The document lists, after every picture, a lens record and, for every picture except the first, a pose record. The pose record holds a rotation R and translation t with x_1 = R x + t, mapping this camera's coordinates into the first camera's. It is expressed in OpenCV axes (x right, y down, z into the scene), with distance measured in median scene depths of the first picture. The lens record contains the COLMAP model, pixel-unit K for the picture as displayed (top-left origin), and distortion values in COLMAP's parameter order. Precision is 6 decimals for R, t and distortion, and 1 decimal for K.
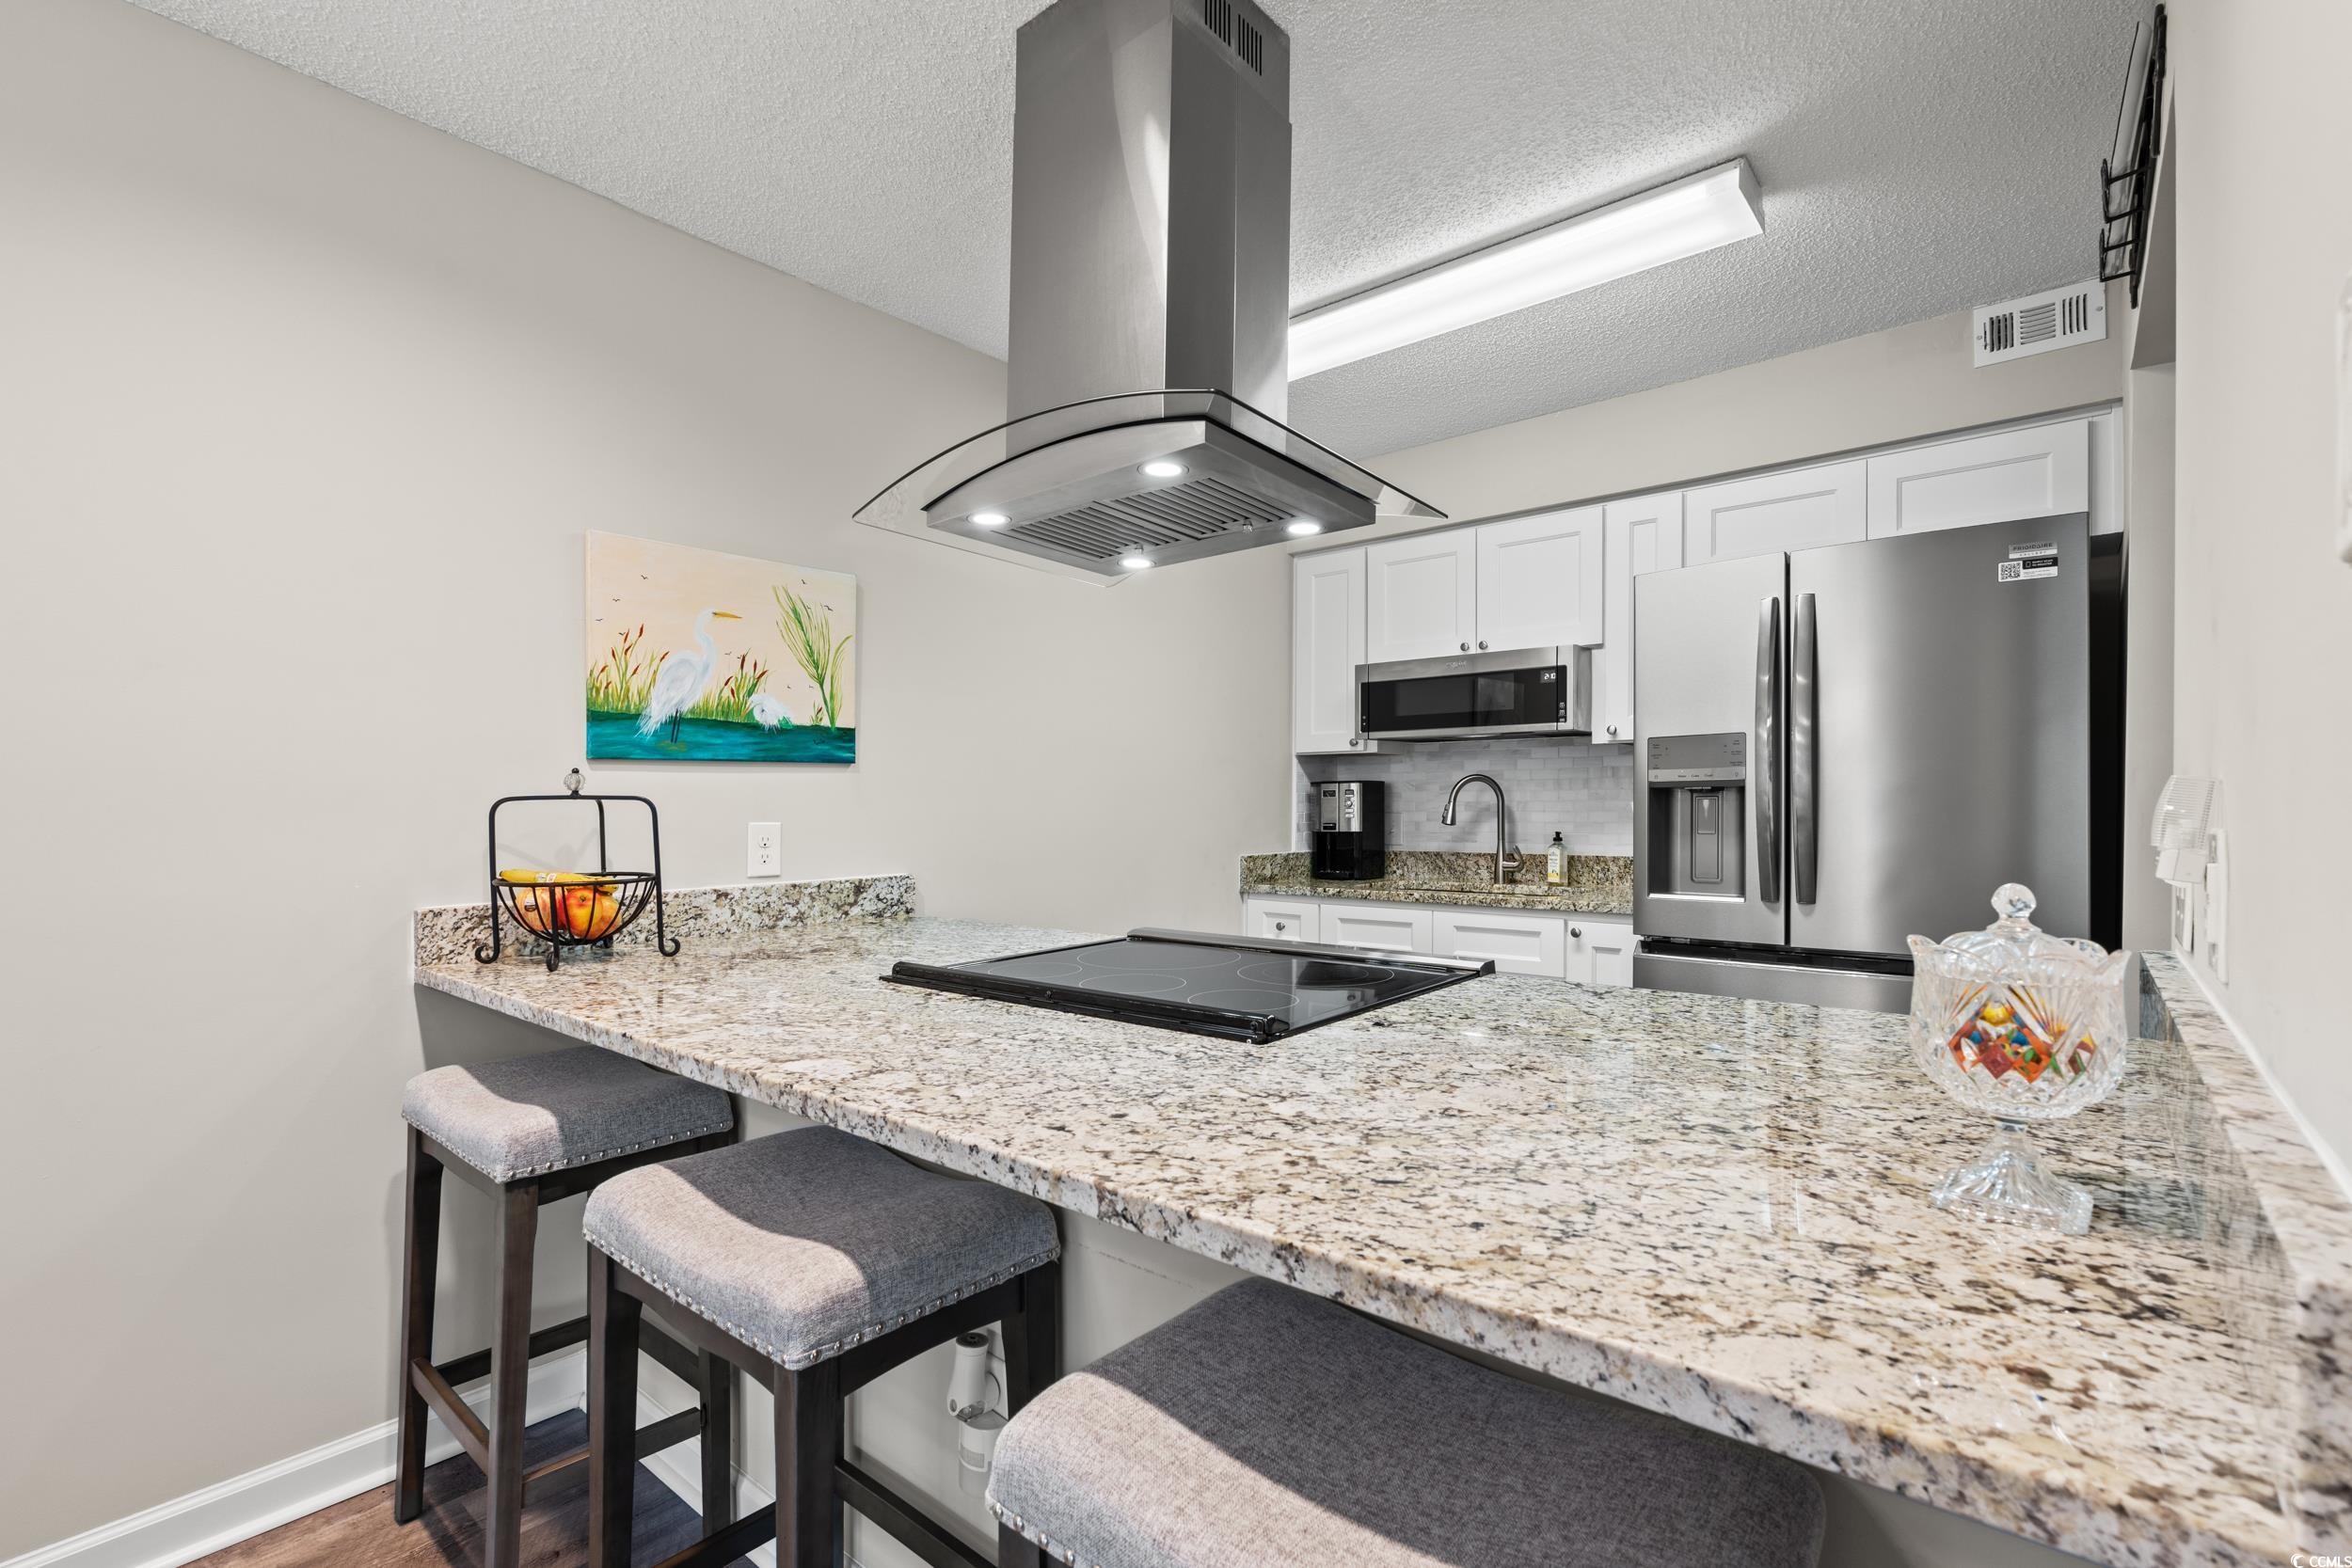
lens RADIAL K [[1047.1, 0, 1160.6], [0, 1047.1, 814.9], [0, 0, 1]] dist [-0.005172, -0.000334]
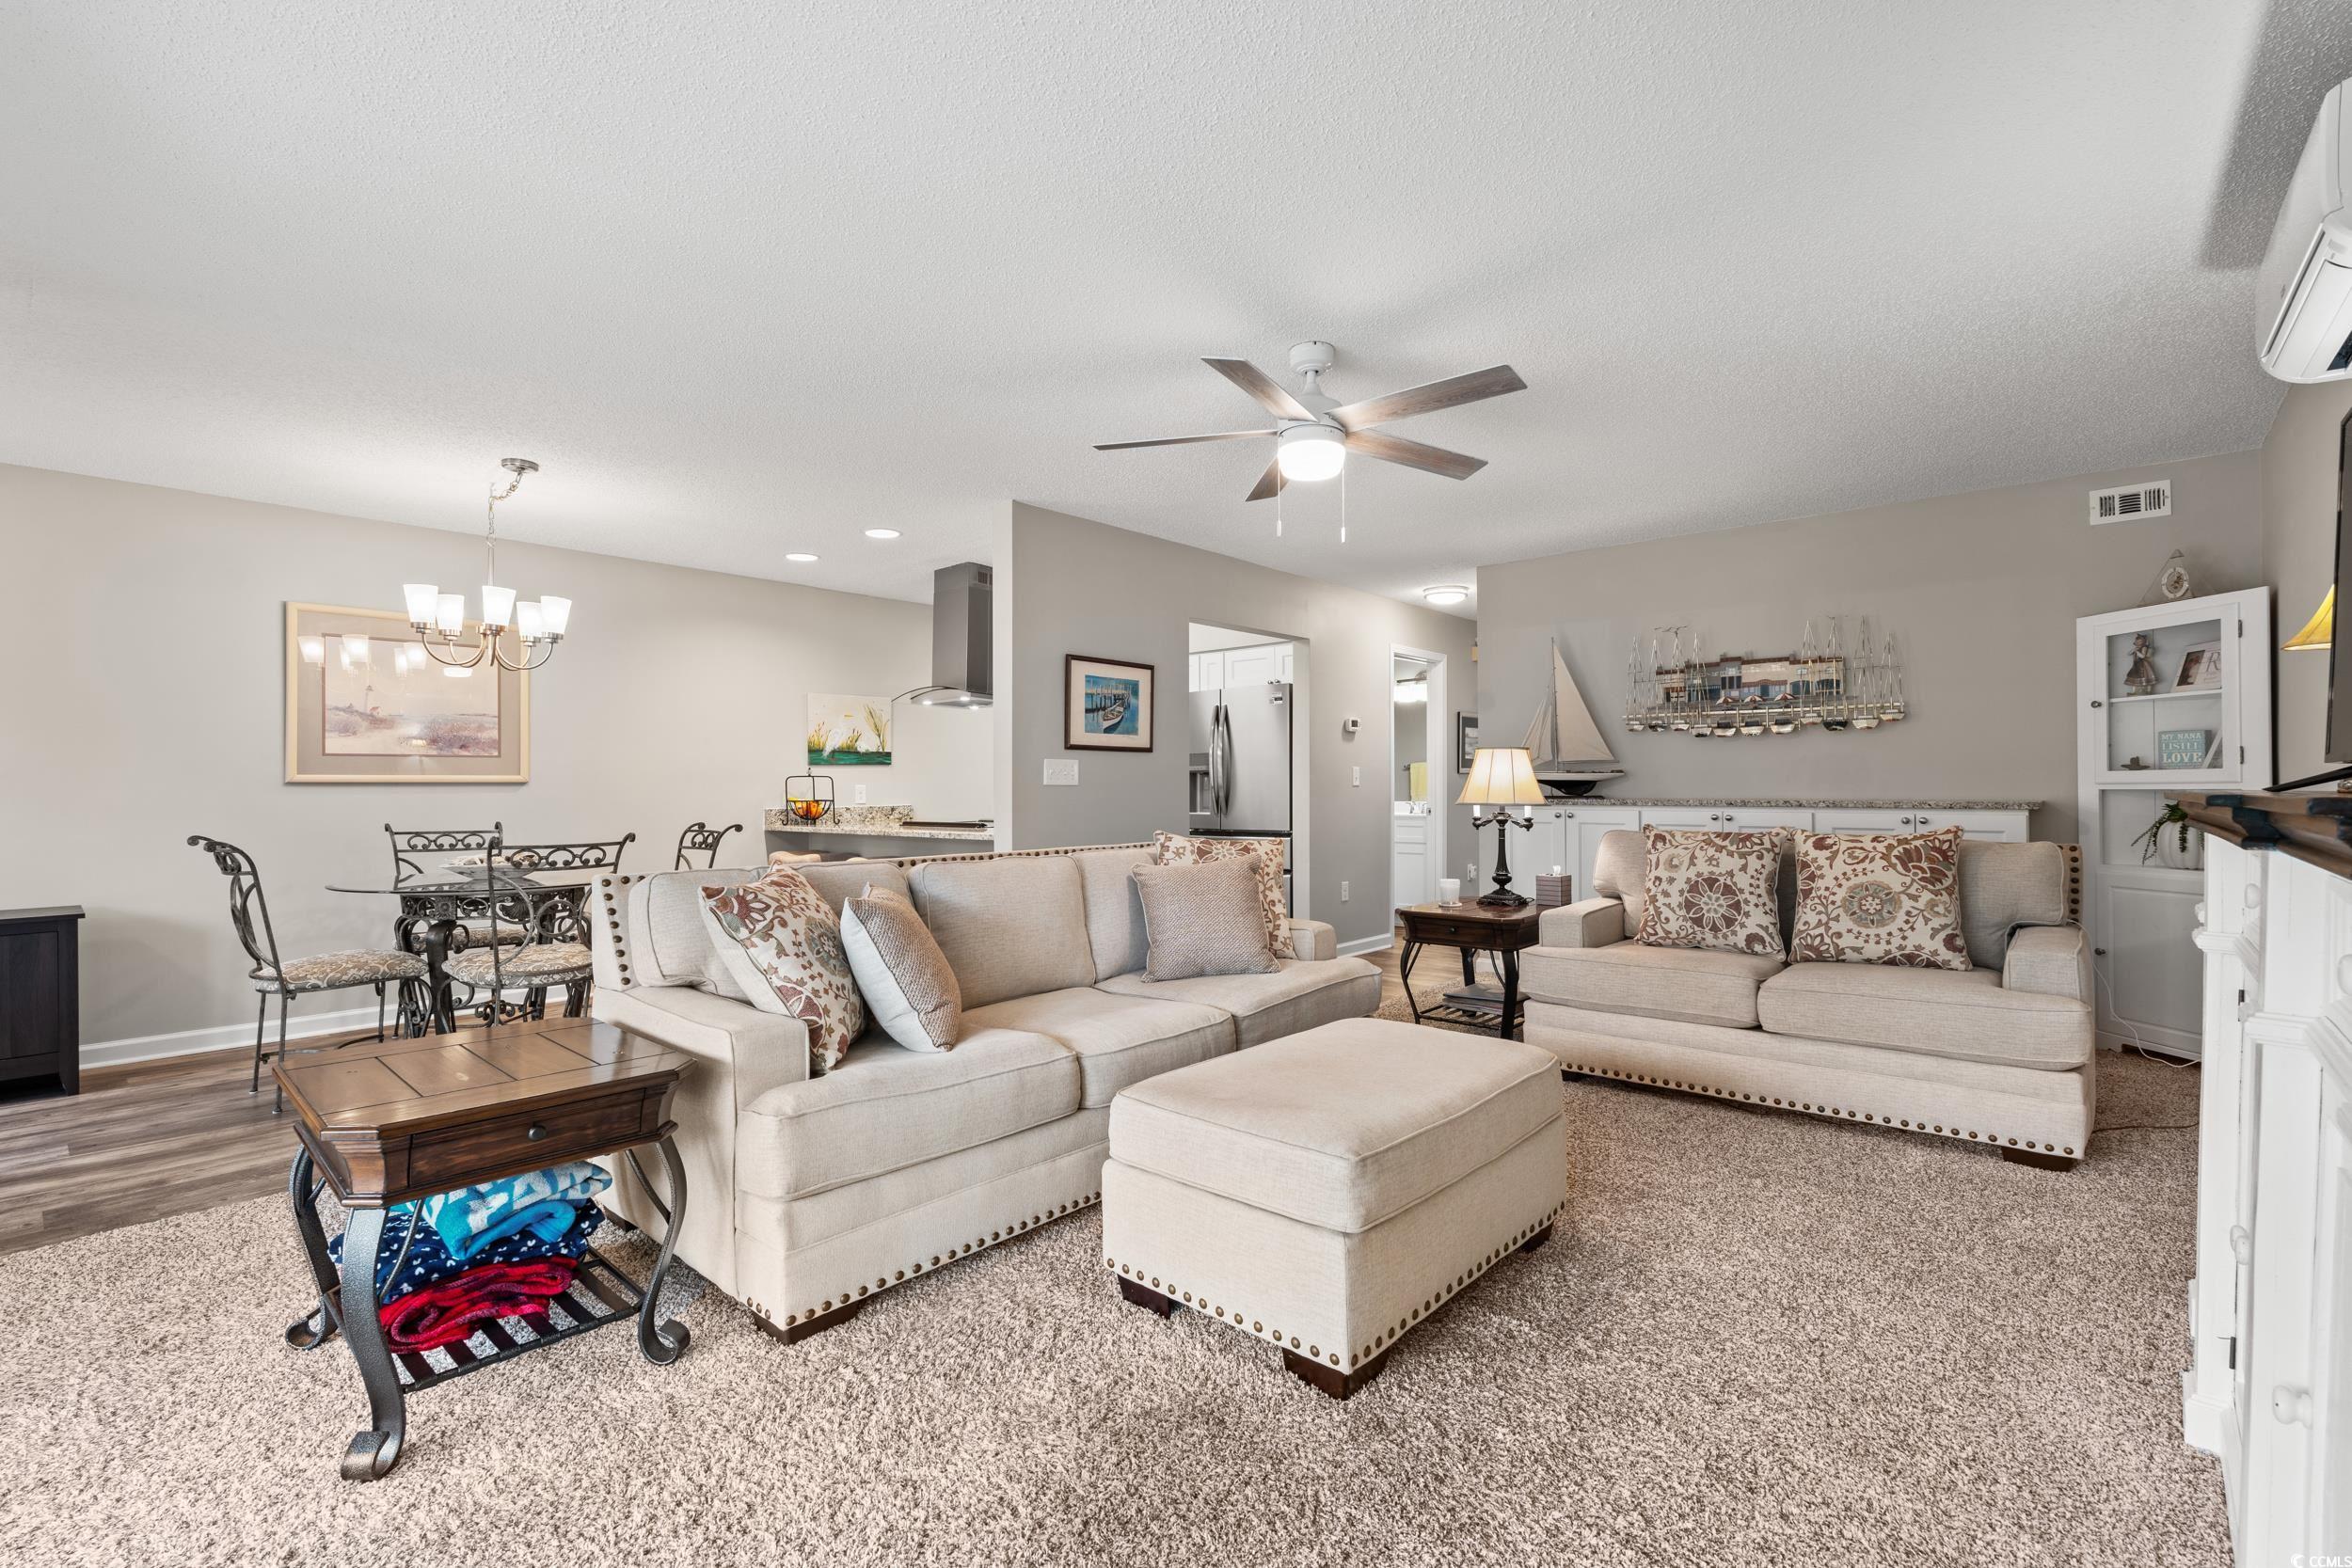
lens RADIAL K [[1020.6, 0, 1166.5], [0, 1020.6, 774.1], [0, 0, 1]] dist [0.001362, 0.000369]
pose [[0.999947, -0.000771, -0.010254, 0.445887], [0.000560, 0.999789, -0.020531, 0.031257], [0.010268, 0.020524, 0.999737, -1.624610]]
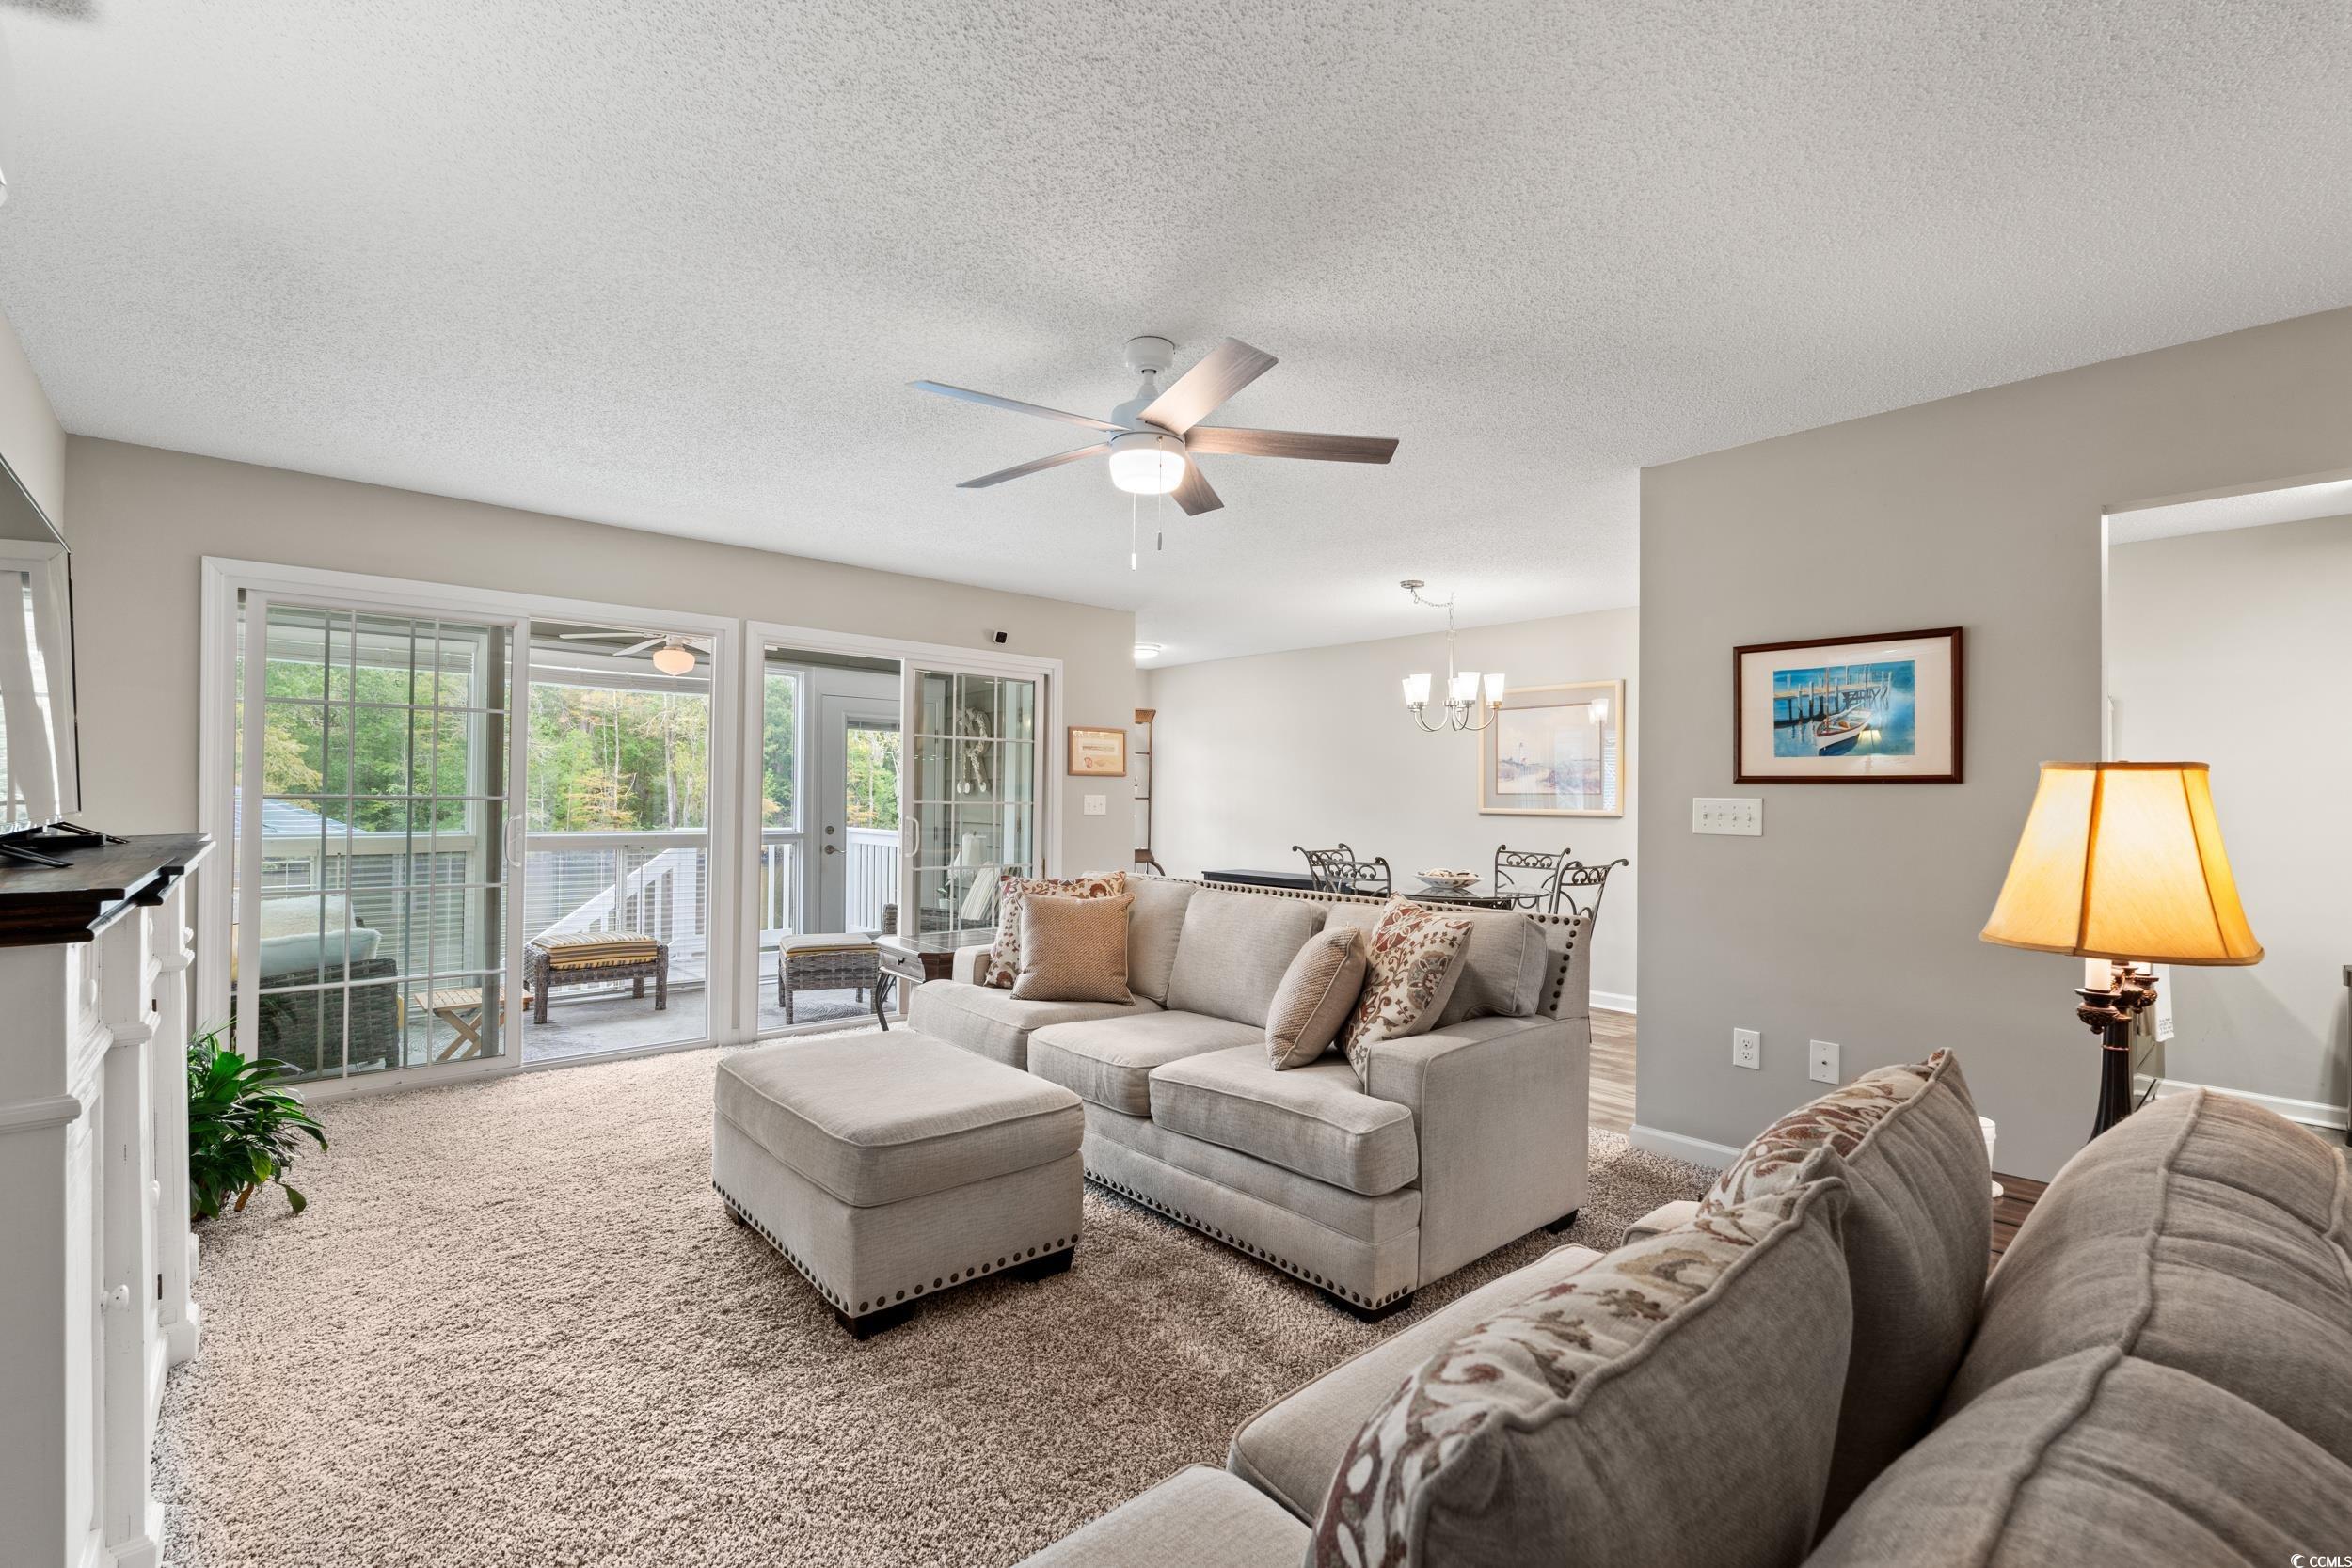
lens RADIAL K [[1049.4, 0, 1176.0], [0, 1049.4, 784.0], [0, 0, 1]] dist [0.000029, 0.000039]
pose [[-0.128076, -0.011909, -0.991693, 1.614863], [-0.019585, 0.999763, -0.009476, -0.023092], [0.991571, 0.018209, -0.128279, -0.349187]]
